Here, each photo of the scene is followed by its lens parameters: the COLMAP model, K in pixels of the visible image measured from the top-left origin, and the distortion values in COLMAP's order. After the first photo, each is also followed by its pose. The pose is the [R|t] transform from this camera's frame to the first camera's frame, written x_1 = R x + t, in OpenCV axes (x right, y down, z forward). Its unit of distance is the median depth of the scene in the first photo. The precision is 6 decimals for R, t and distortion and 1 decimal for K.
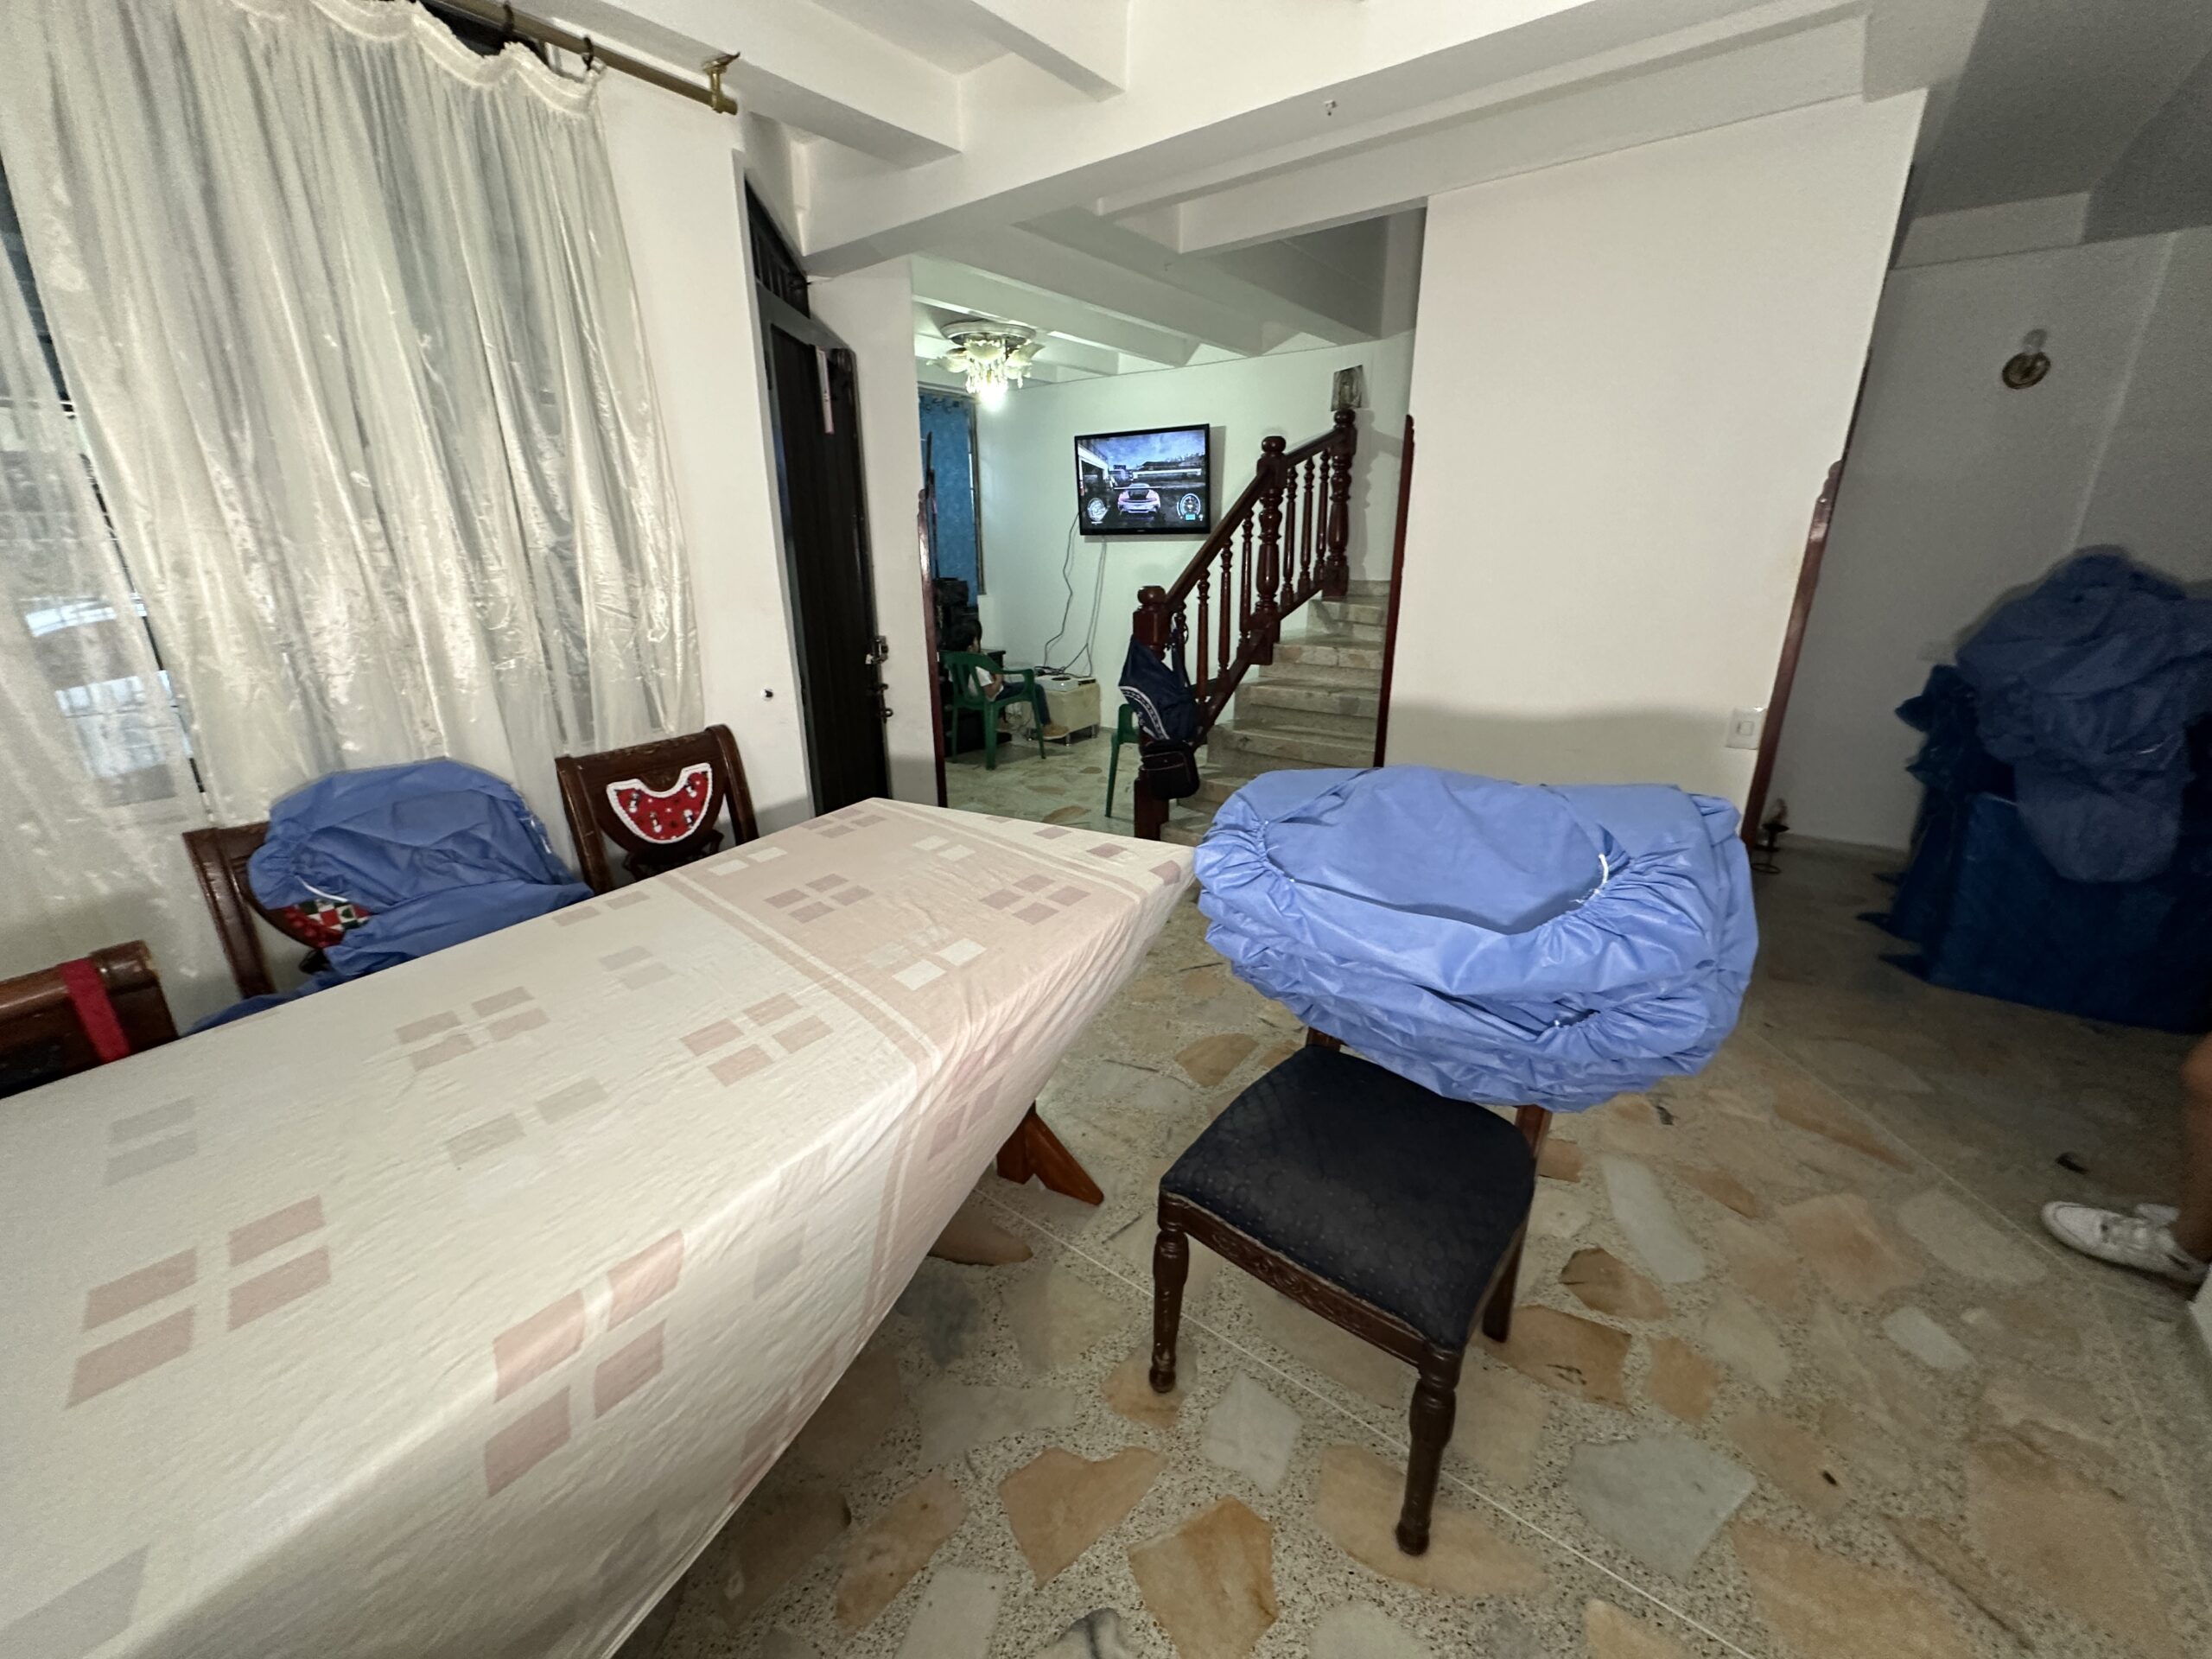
lens RADIAL K [[883.7, 0, 1107.2], [0, 883.7, 826.7], [0, 0, 1]] dist [-0.002842, 0.000435]
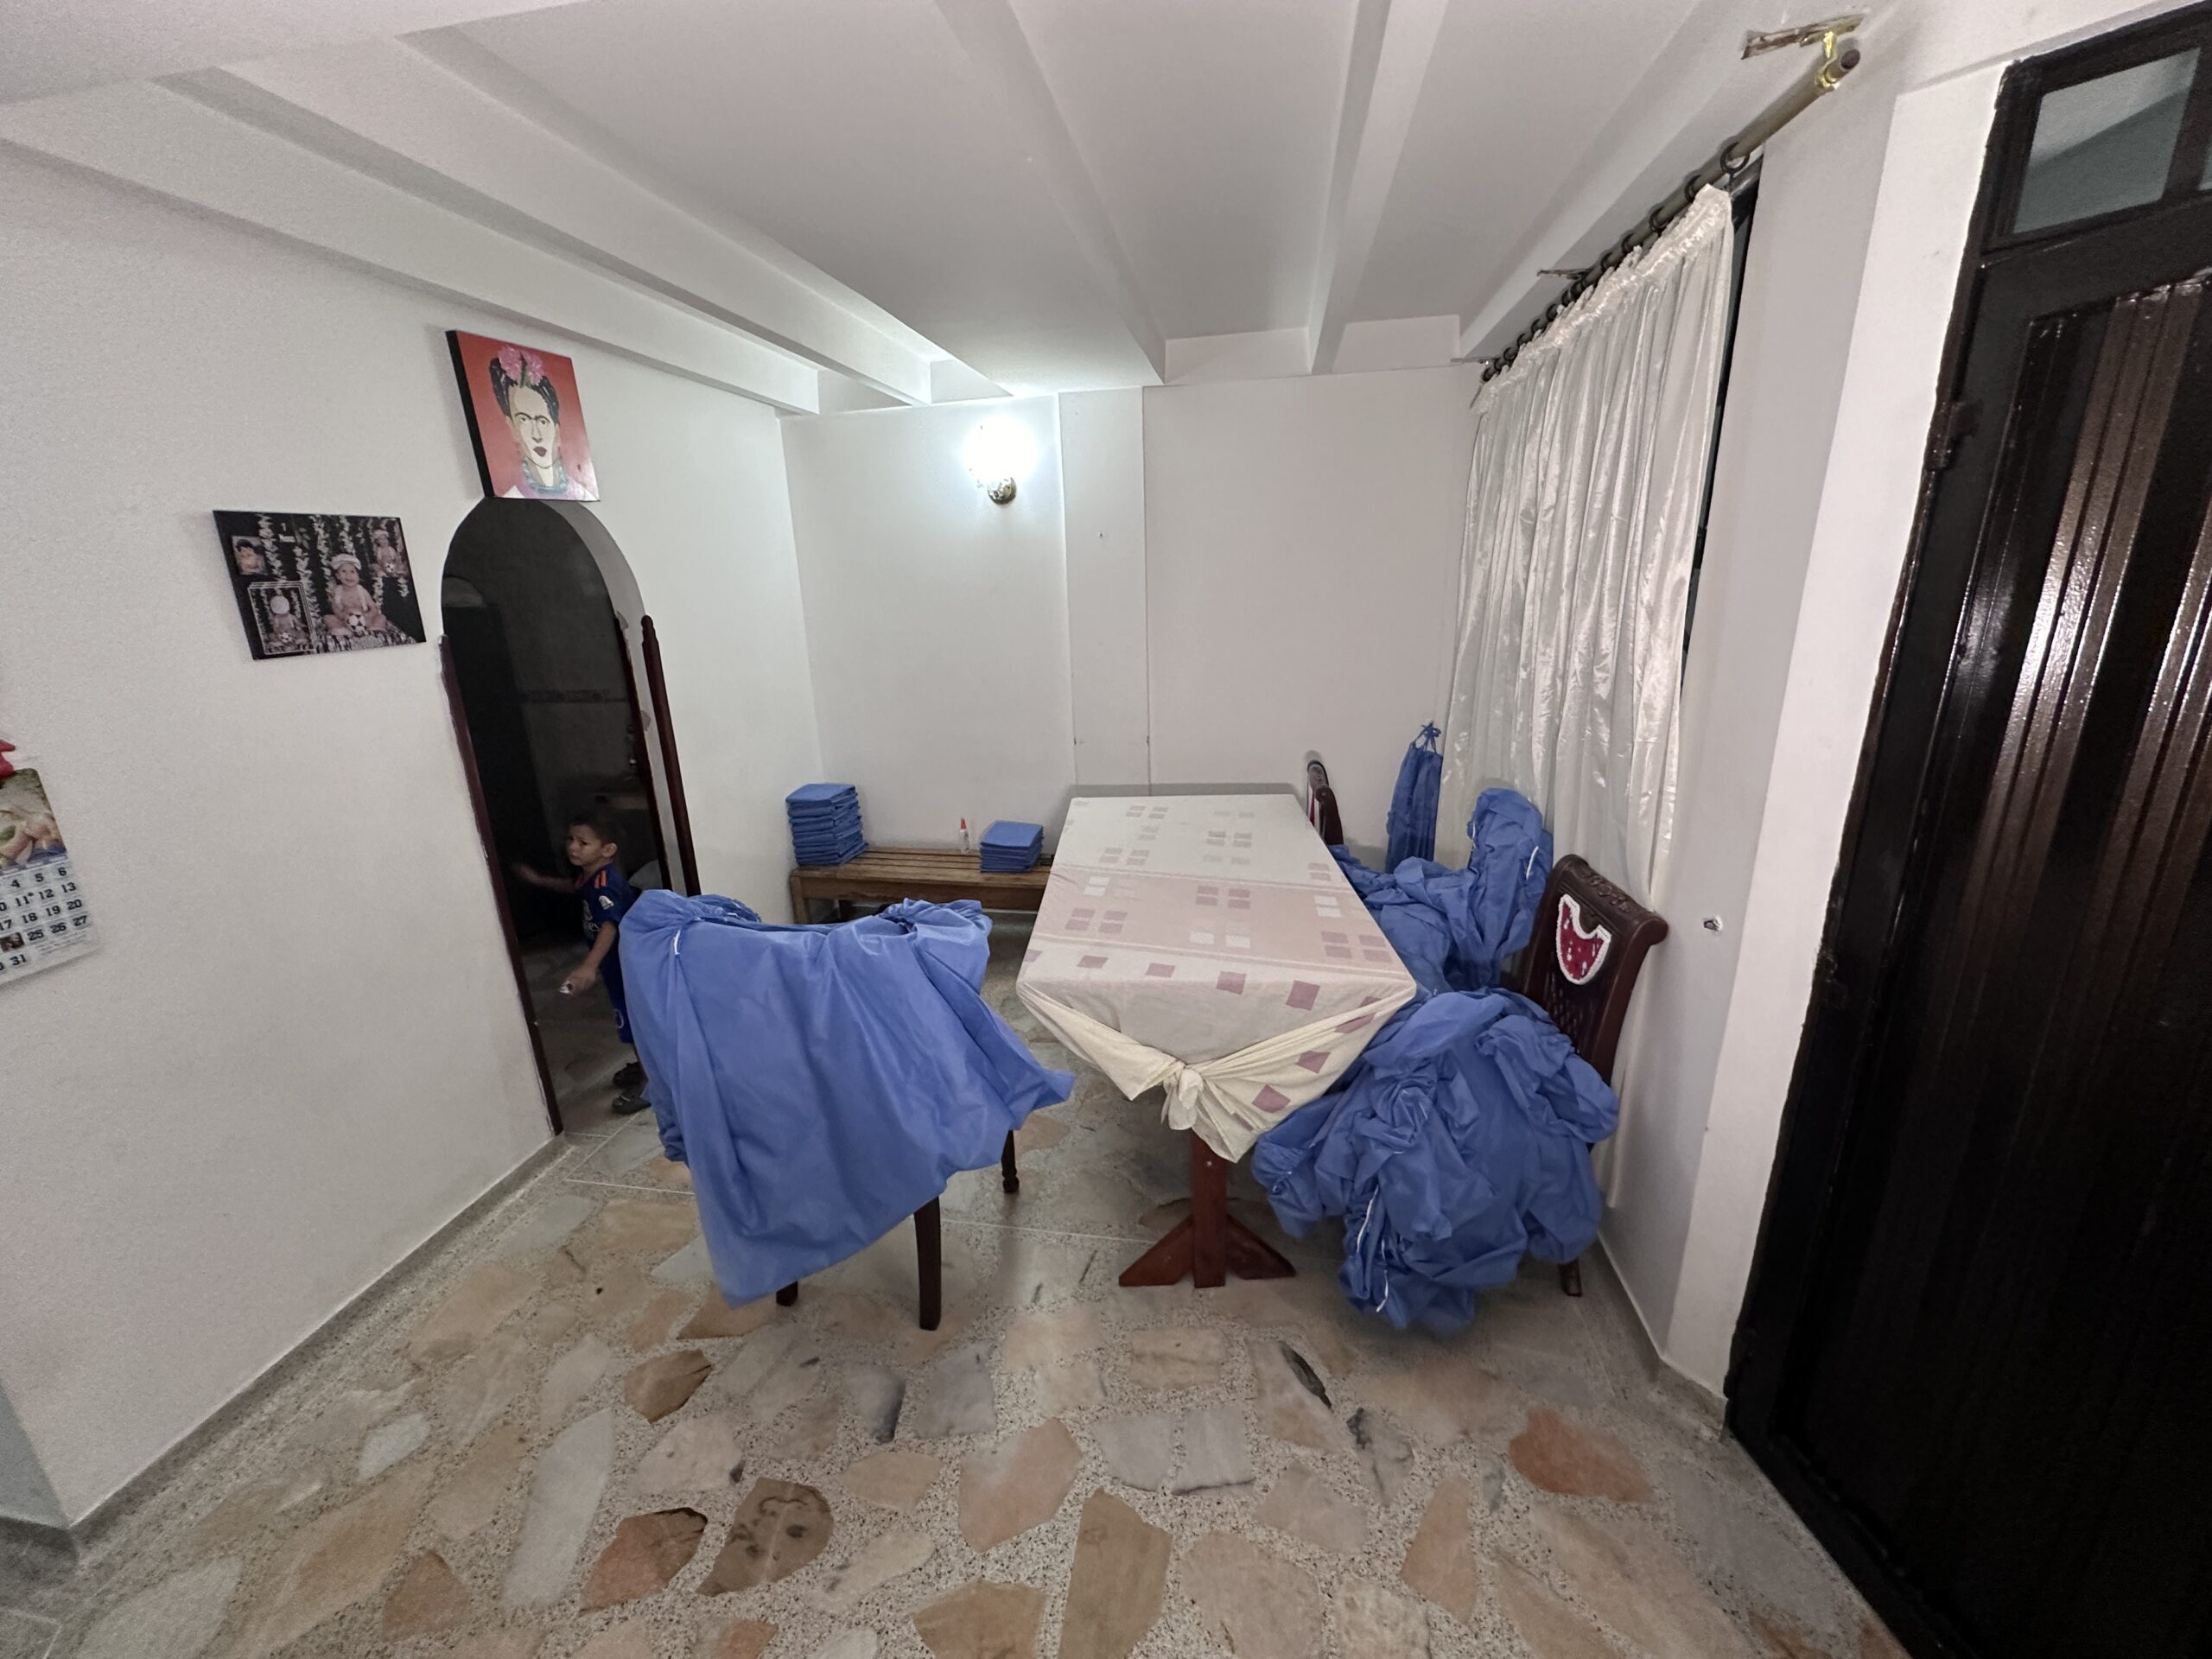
lens RADIAL K [[883.7, 0, 1106.7], [0, 883.7, 827.8], [0, 0, 1]] dist [-0.002842, 0.000435]
pose [[-0.887820, 0.165075, -0.429564, 0.454790], [-0.106030, 0.834957, 0.540005, -0.752113], [0.447809, 0.524974, -0.723789, 1.747449]]
